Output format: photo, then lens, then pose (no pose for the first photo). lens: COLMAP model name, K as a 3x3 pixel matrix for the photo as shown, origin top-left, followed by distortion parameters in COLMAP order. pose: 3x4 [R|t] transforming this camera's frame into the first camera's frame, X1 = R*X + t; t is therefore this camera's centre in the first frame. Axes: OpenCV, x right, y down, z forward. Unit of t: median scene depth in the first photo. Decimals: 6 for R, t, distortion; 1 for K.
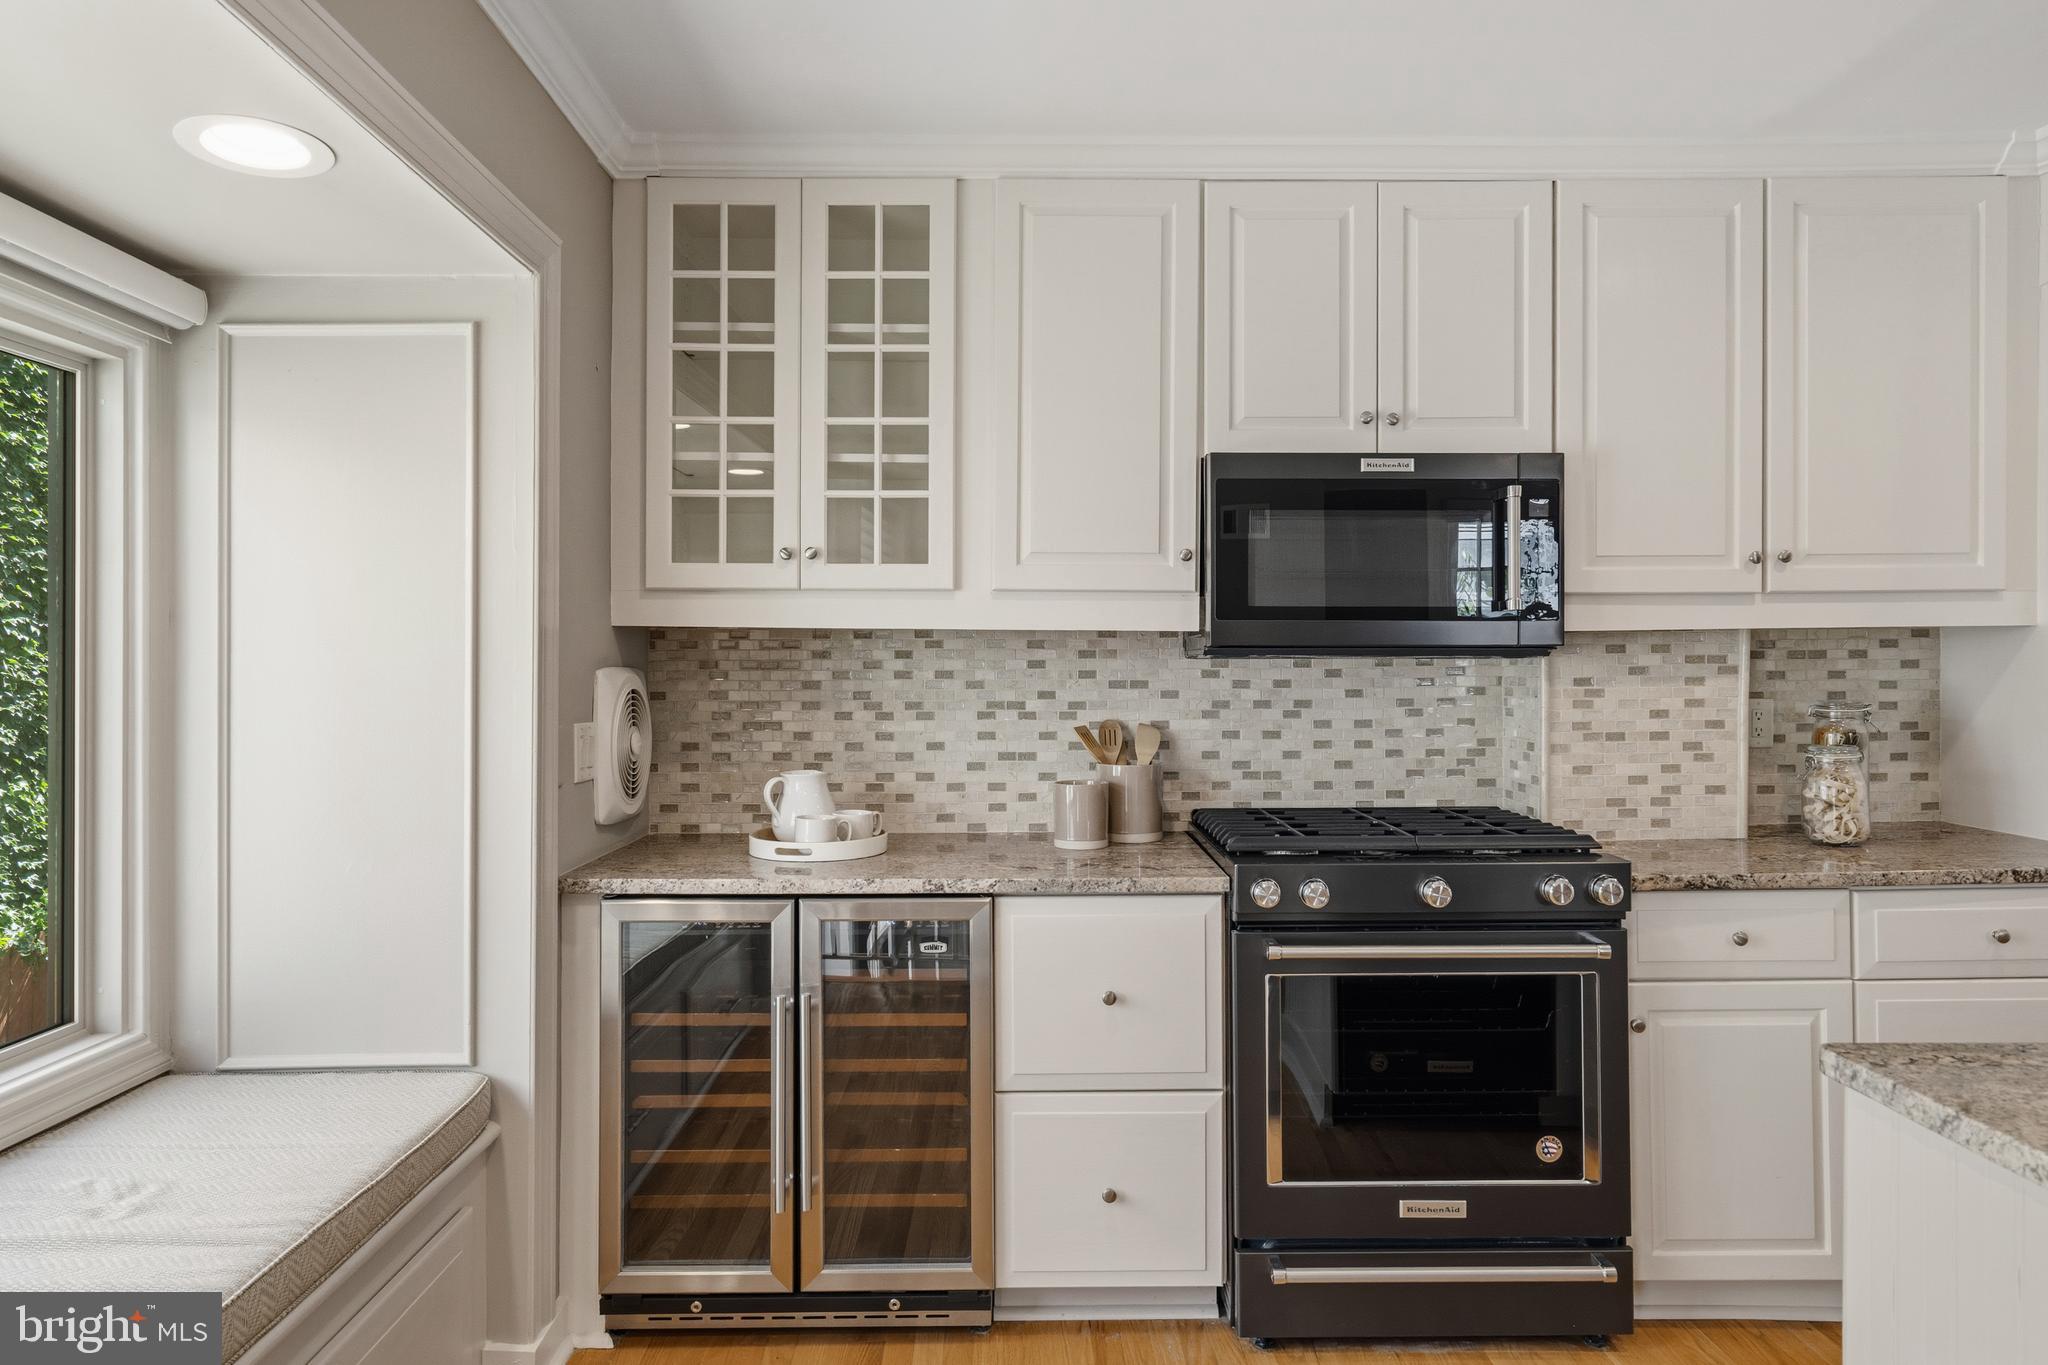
lens RADIAL K [[1227.1, 0, 1024.6], [0, 1227.1, 663.4], [0, 0, 1]] dist [0.008138, -0.004932]
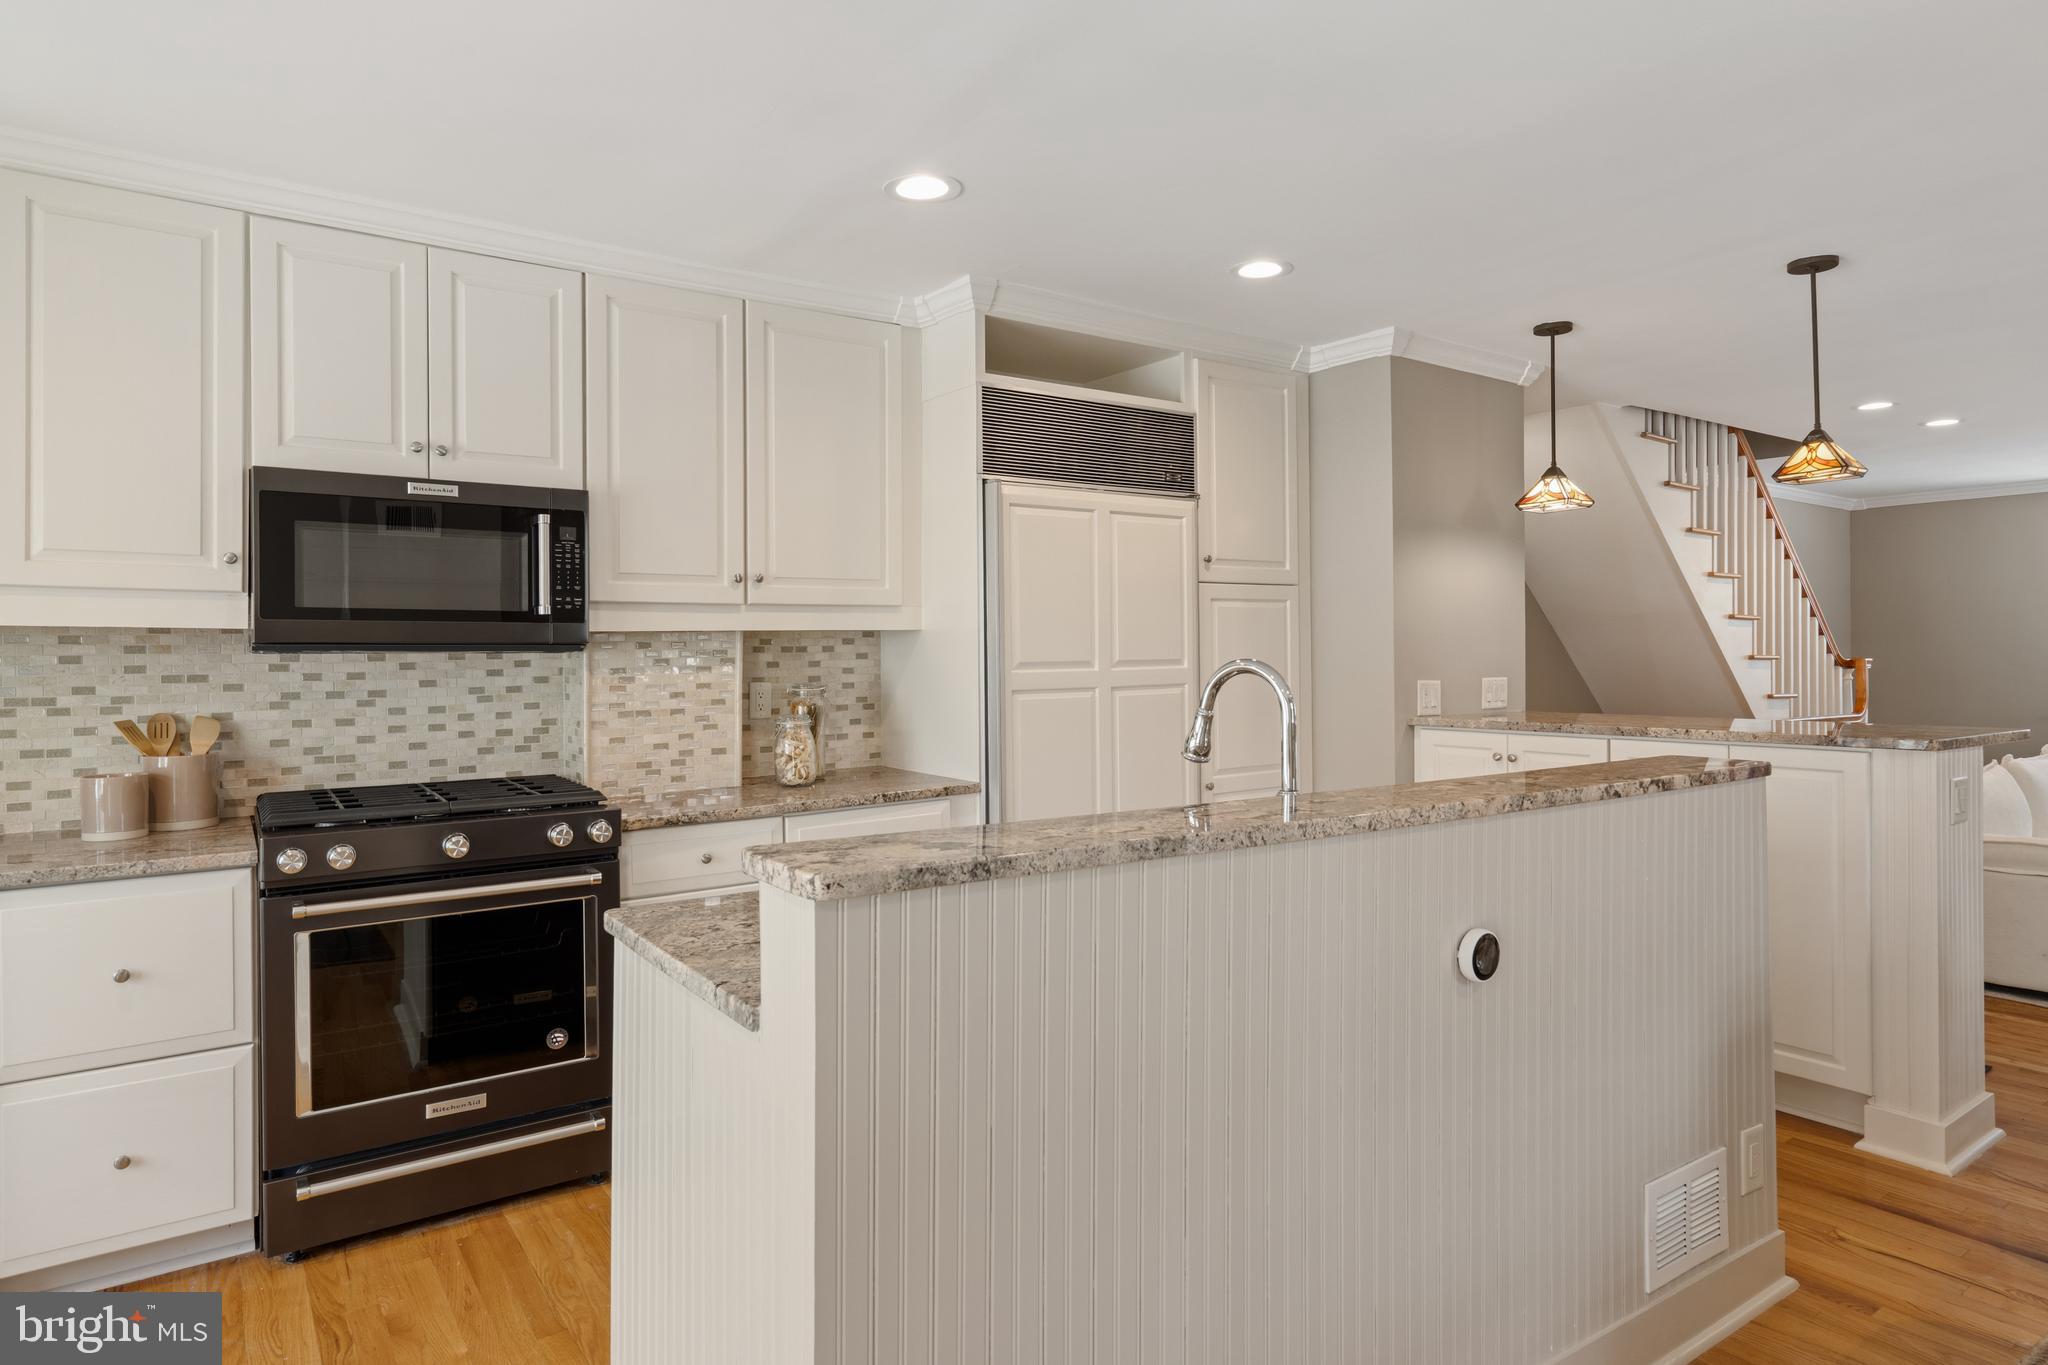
lens RADIAL K [[1173.3, 0, 1015.0], [0, 1173.3, 654.6], [0, 0, 1]] dist [0.006750, -0.000697]
pose [[0.826113, -0.003637, 0.563493, 0.116173], [0.002322, 0.999993, 0.003050, -0.005184], [-0.563500, -0.001211, 0.826115, -0.238086]]
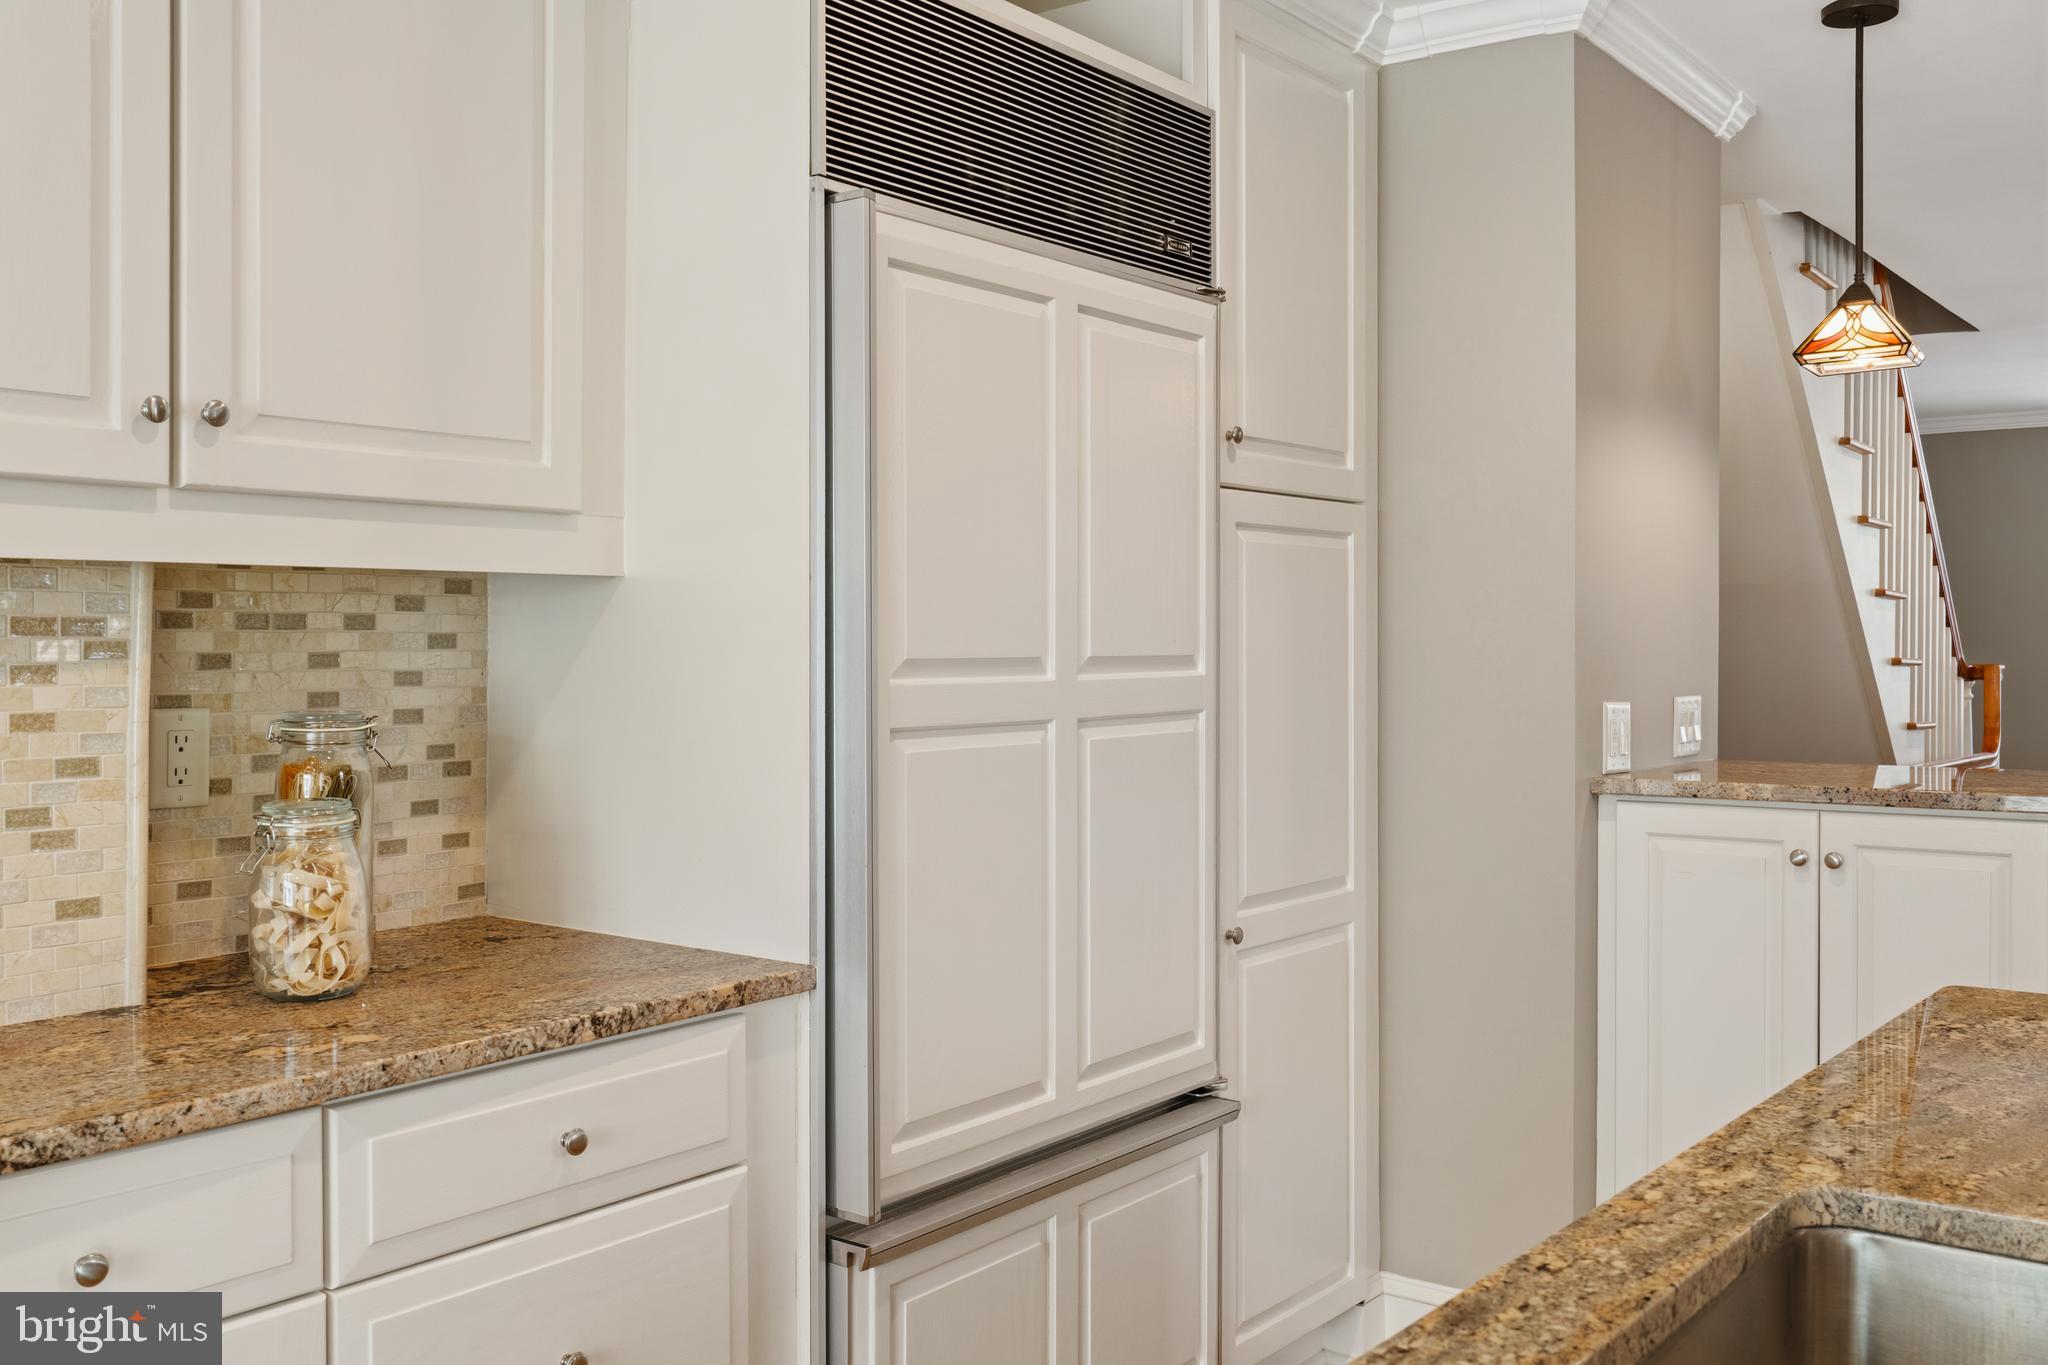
lens RADIAL K [[1889.6, 0, 1022.5], [0, 1889.6, 665.3], [0, 0, 1]] dist [0.012058, 0.000000]
pose [[0.615242, -0.002547, 0.788334, 0.227402], [-0.006157, 0.999949, 0.008036, 0.003438], [-0.788314, -0.009798, 0.615195, 0.293796]]
